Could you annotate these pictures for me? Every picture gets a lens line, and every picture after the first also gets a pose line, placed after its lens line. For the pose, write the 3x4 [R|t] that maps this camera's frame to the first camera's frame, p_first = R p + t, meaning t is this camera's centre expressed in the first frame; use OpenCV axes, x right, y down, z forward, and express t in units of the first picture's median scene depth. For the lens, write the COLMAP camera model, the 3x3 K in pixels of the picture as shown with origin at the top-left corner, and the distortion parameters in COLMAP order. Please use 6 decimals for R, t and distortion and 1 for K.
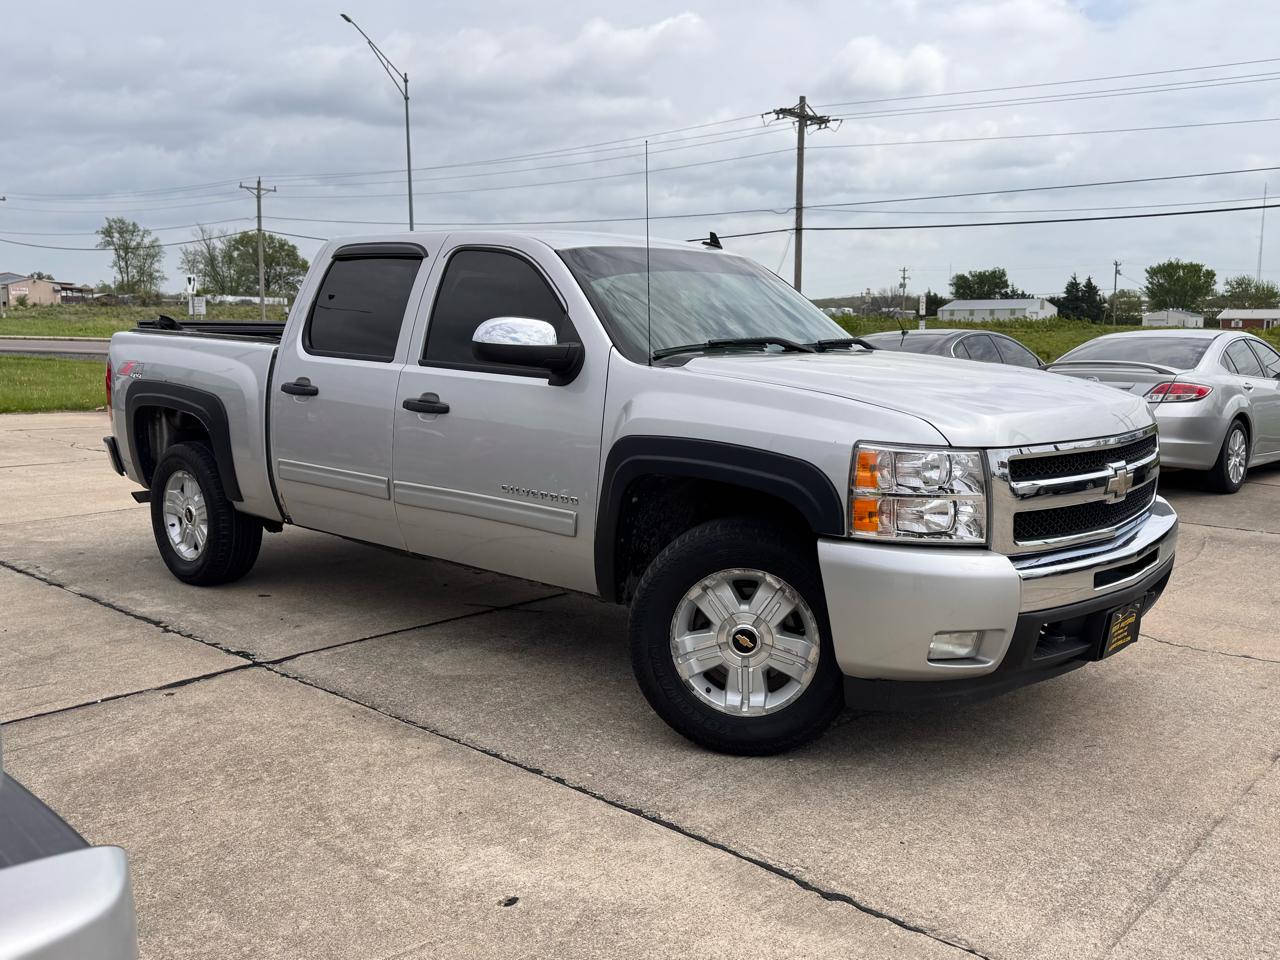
lens RADIAL K [[1132.2, 0, 640.0], [0, 1132.2, 480.0], [0, 0, 1]] dist [0.146290, -0.276292]
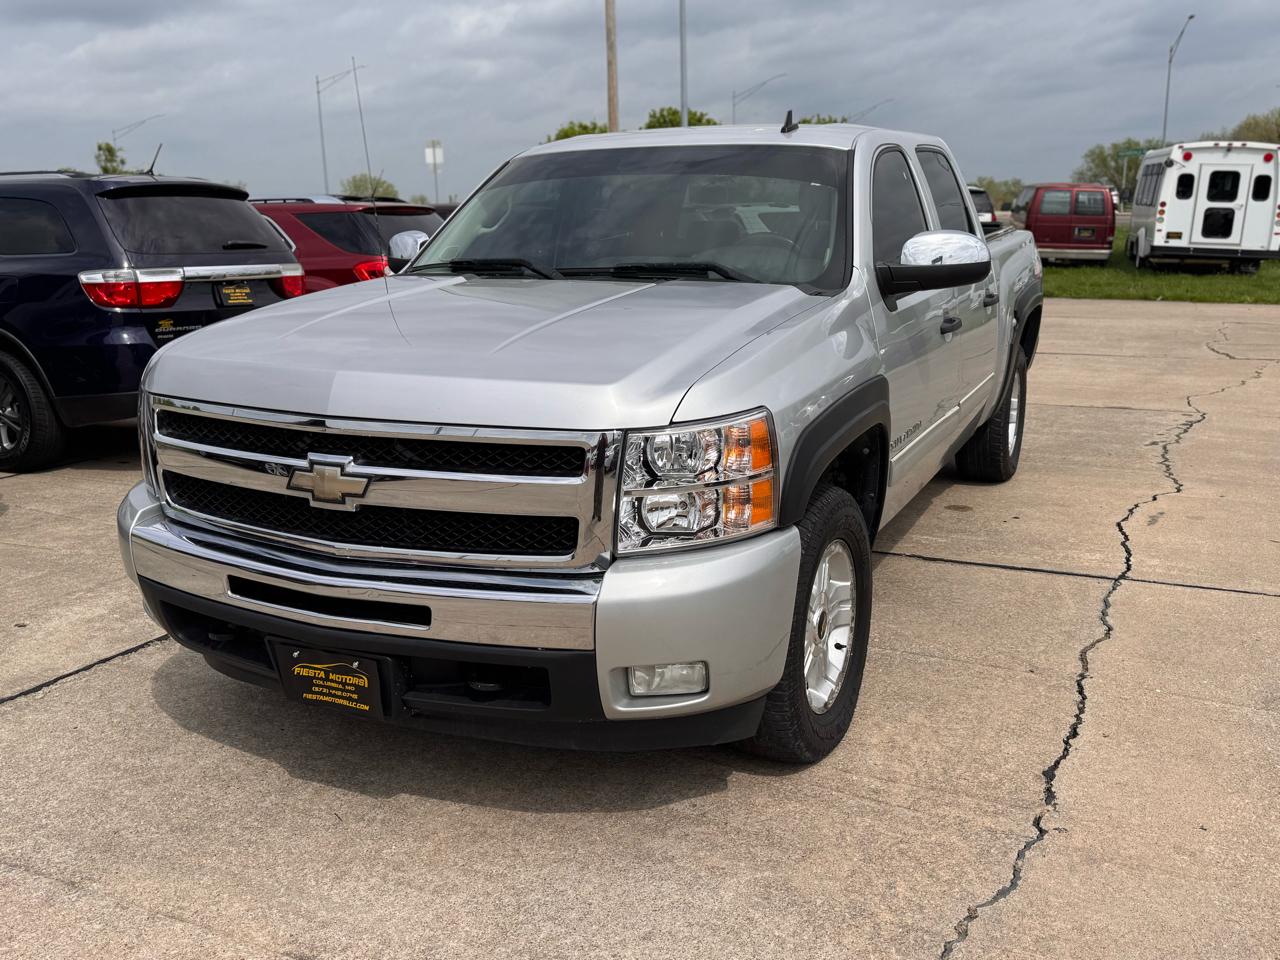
lens RADIAL K [[1151.3, 0, 636.0], [0, 1151.3, 484.2], [0, 0, 1]] dist [0.109877, -0.197418]
pose [[0.282416, 0.213411, -0.935252, 1.134980], [-0.116407, 0.975359, 0.187412, -0.153215], [0.952203, 0.055942, 0.300300, 0.956605]]
